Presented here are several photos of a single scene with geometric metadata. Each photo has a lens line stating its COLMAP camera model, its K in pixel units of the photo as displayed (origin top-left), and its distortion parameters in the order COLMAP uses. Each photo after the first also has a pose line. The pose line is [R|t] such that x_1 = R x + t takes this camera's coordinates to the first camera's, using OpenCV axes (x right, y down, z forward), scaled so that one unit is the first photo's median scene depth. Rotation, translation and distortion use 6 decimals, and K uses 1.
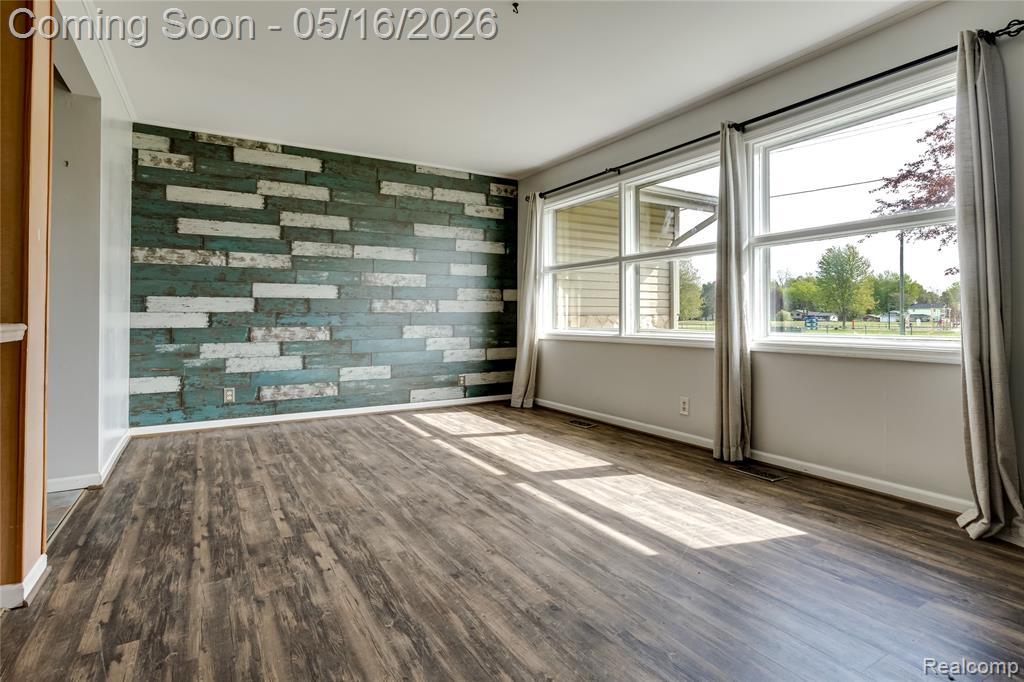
lens RADIAL K [[521.9, 0, 498.6], [0, 521.9, 304.7], [0, 0, 1]] dist [-0.024465, 0.000490]
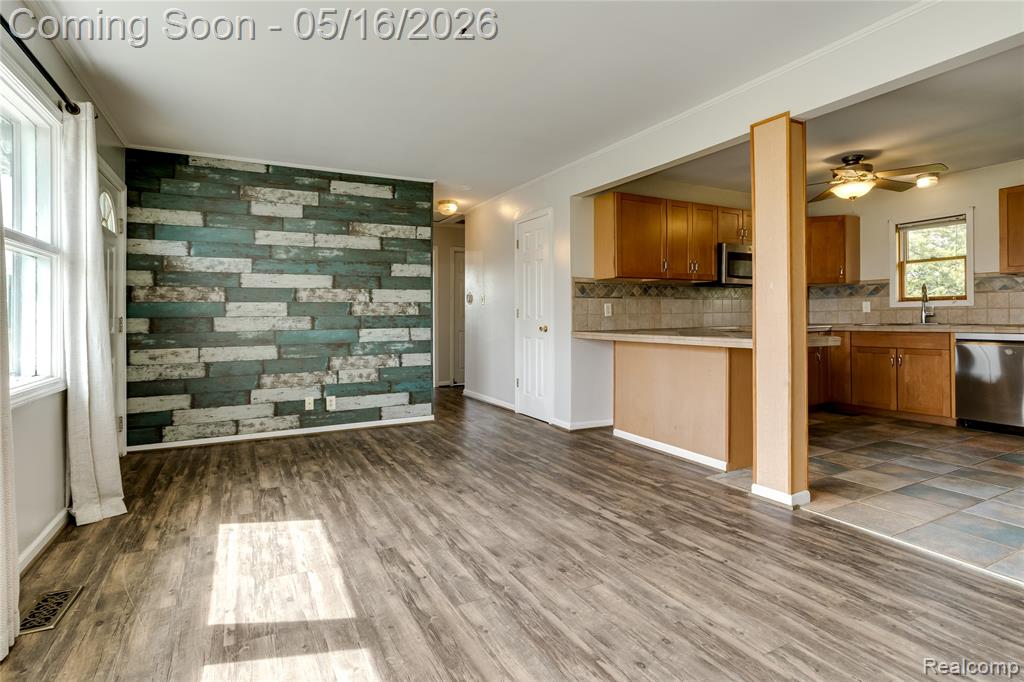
lens RADIAL K [[505.4, 0, 506.1], [0, 505.4, 320.9], [0, 0, 1]] dist [-0.040889, 0.021363]
pose [[-0.999242, 0.011931, 0.037060, -0.054145], [0.011366, 0.999816, -0.015424, -0.004038], [-0.037237, -0.014991, -0.999194, 1.118907]]
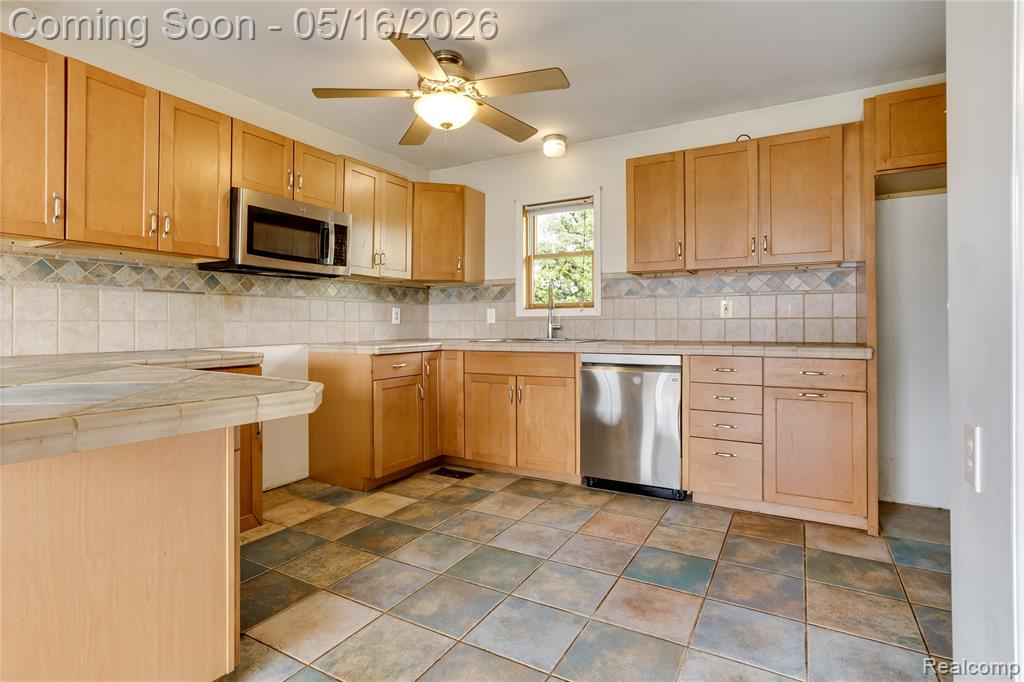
lens RADIAL K [[505.4, 0, 506.1], [0, 505.4, 320.9], [0, 0, 1]] dist [-0.040889, 0.021363]
pose [[-0.863398, -0.001116, -0.504522, -0.509267], [0.013927, 0.999564, -0.026044, -0.014675], [0.504331, -0.029513, -0.863006, 0.606363]]
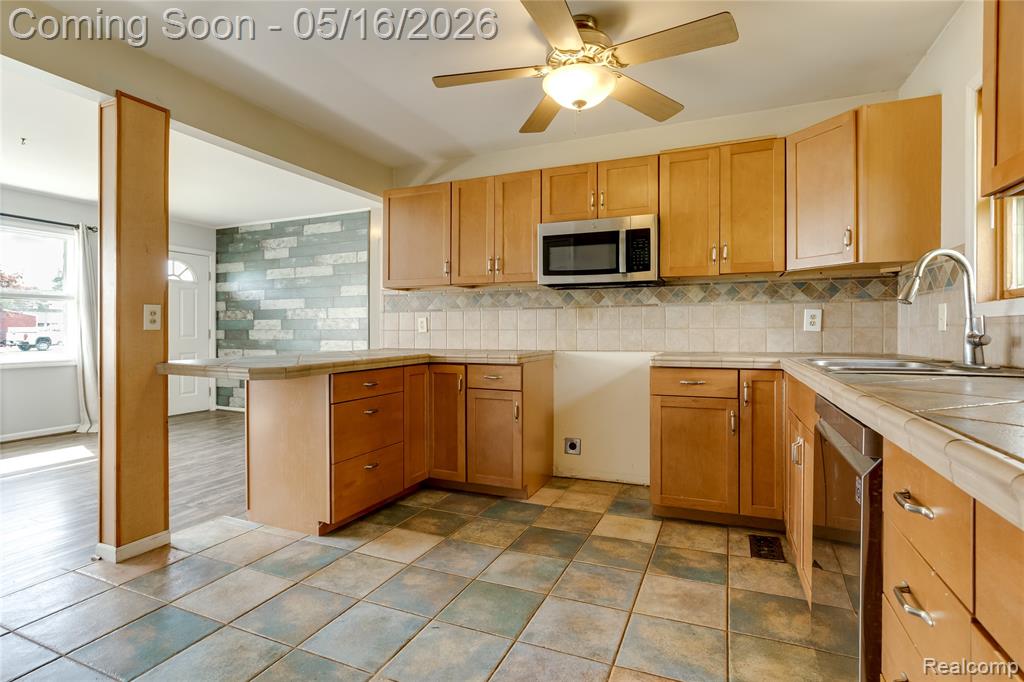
lens RADIAL K [[500.8, 0, 512.1], [0, 500.8, 333.8], [0, 0, 1]] dist [-0.040488, 0.022384]
pose [[-0.607104, -0.003080, 0.794617, -1.145704], [-0.015591, 0.999846, -0.008036, -0.021953], [-0.794470, -0.017267, -0.607058, 0.410076]]
